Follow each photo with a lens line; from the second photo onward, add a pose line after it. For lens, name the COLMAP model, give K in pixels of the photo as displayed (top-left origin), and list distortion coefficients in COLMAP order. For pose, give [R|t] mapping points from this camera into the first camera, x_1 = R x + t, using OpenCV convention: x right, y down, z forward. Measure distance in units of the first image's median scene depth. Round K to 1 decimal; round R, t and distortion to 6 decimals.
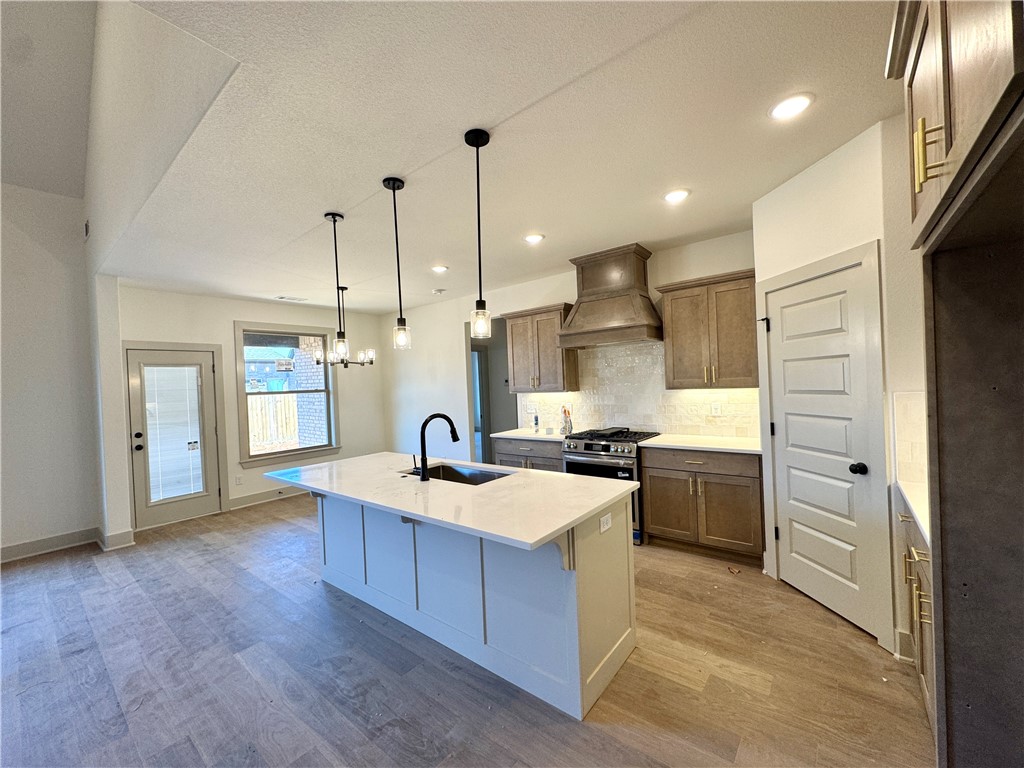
lens RADIAL K [[409.9, 0, 513.1], [0, 409.9, 385.9], [0, 0, 1]] dist [-0.000879, -0.000051]
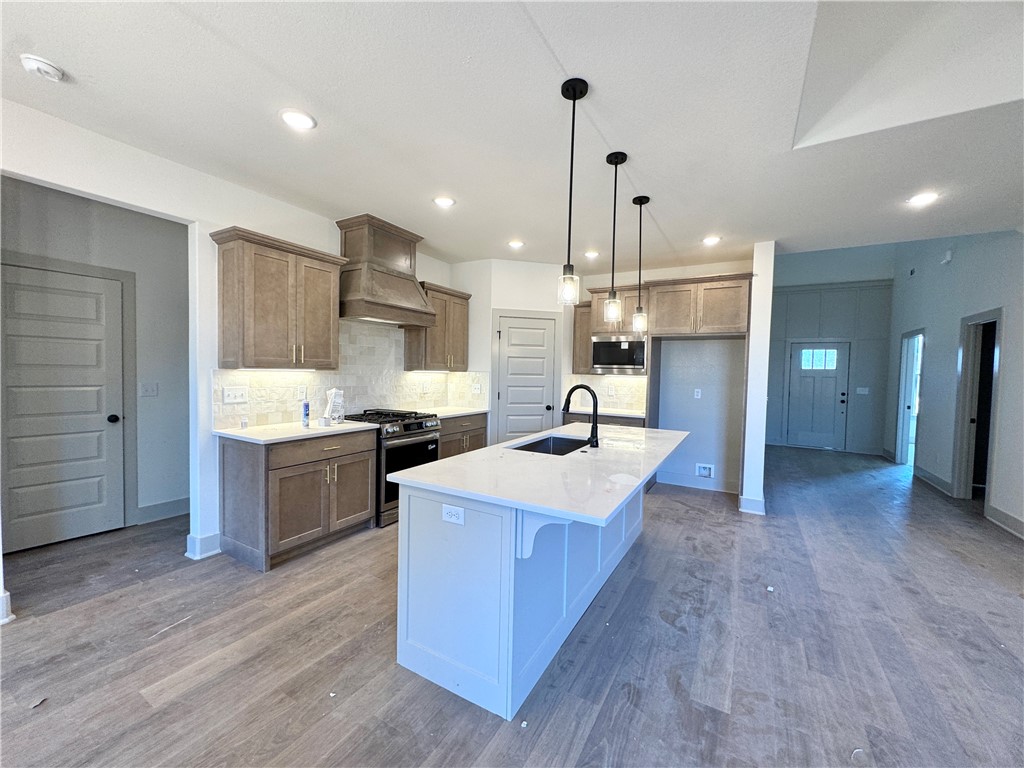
lens RADIAL K [[409.9, 0, 513.2], [0, 409.9, 384.9], [0, 0, 1]] dist [-0.000879, -0.000051]
pose [[-0.155149, 0.003748, 0.987884, -1.065401], [-0.009407, 0.999942, -0.005271, 0.067052], [-0.987846, -0.010111, -0.155105, 1.189000]]
